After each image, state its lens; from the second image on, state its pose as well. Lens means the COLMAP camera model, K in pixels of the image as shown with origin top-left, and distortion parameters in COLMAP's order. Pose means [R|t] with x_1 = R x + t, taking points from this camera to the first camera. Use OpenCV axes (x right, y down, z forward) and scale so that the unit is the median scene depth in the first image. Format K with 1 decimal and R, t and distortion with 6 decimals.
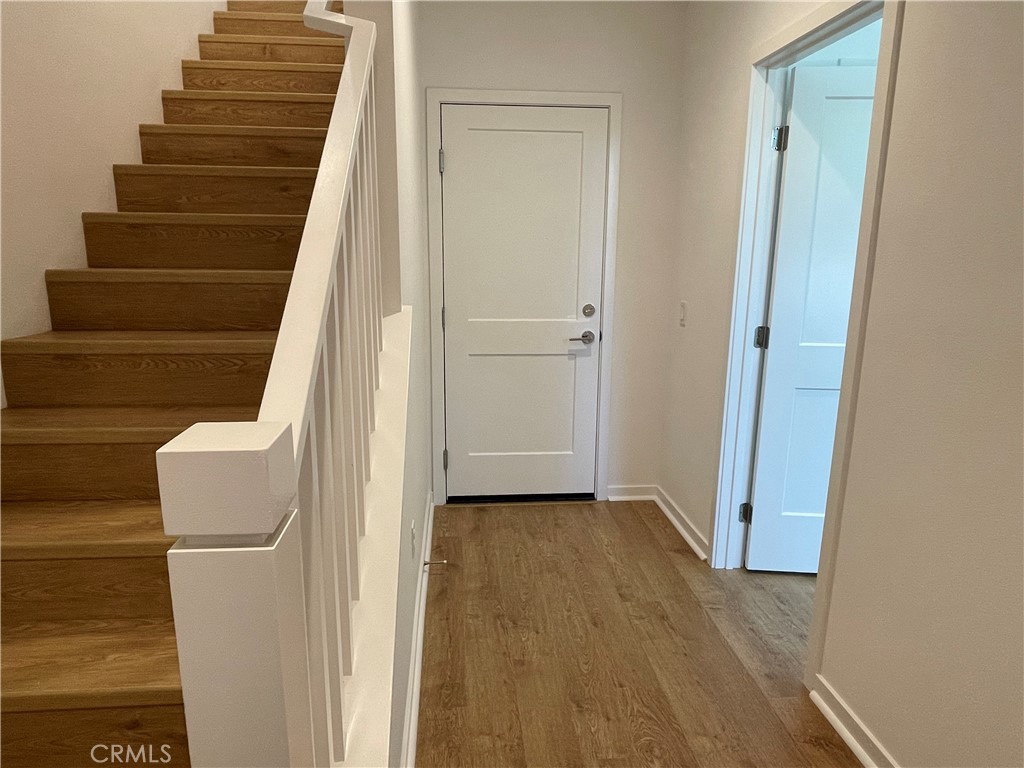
lens RADIAL K [[652.4, 0, 516.3], [0, 652.4, 382.0], [0, 0, 1]] dist [0.021596, -0.021267]
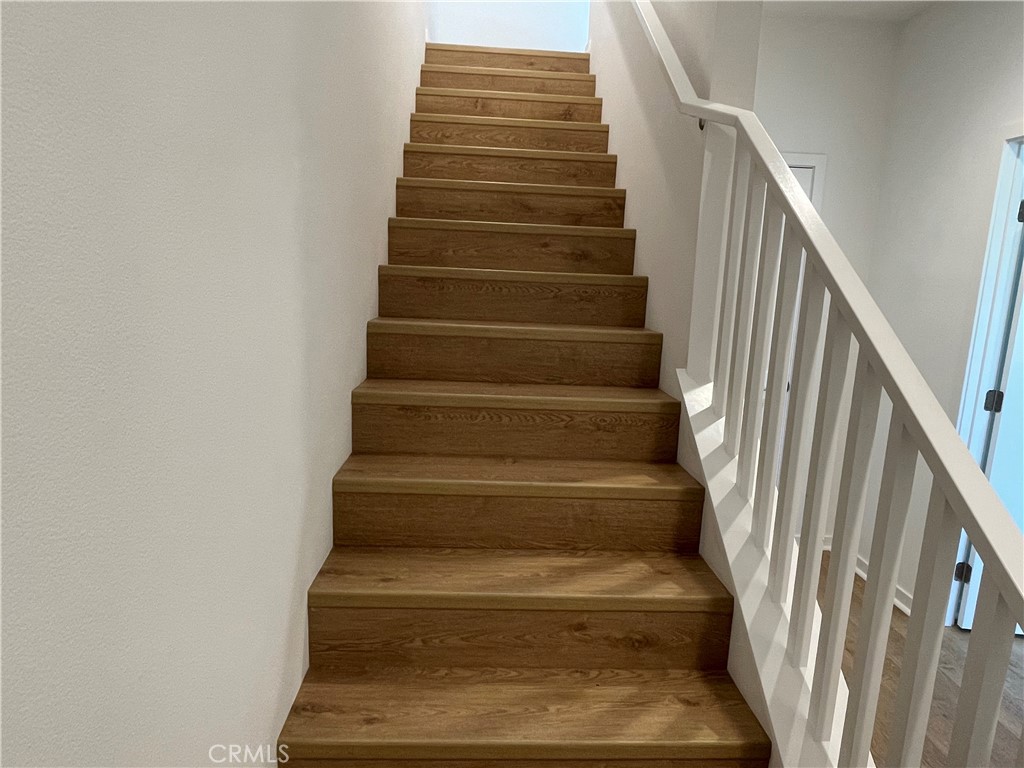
lens RADIAL K [[652.4, 0, 509.8], [0, 652.4, 387.7], [0, 0, 1]] dist [0.021596, -0.021267]
pose [[0.999102, 0.036037, -0.022264, -0.450721], [-0.036614, 0.998988, -0.026120, -0.044221], [0.021301, 0.026912, 0.999411, -0.047092]]
